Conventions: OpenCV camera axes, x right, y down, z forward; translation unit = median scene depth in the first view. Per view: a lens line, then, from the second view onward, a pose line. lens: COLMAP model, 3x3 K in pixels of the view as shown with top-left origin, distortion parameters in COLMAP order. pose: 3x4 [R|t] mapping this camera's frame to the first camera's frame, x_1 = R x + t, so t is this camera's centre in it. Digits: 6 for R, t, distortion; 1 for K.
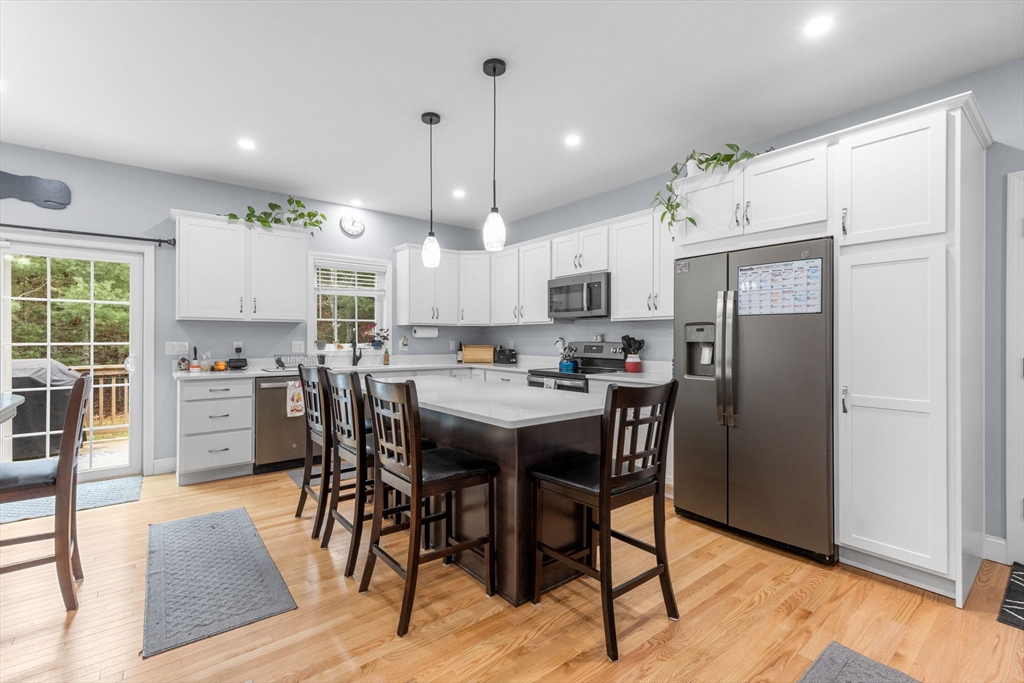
lens RADIAL K [[450.0, 0, 518.6], [0, 450.0, 337.5], [0, 0, 1]] dist [-0.000723, -0.000129]
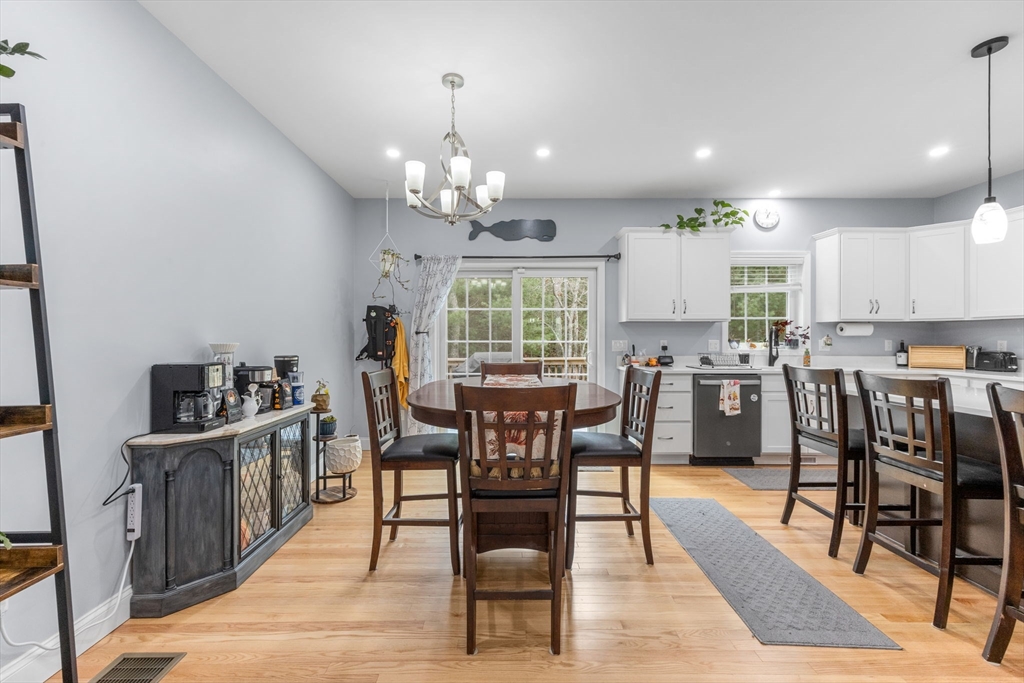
lens RADIAL K [[428.6, 0, 506.6], [0, 428.6, 336.3], [0, 0, 1]] dist [0.002542, 0.000323]
pose [[0.775058, -0.003328, -0.631881, -0.253616], [0.002648, 0.999994, -0.002019, 0.000562], [0.631884, -0.000108, 0.775063, -0.054979]]
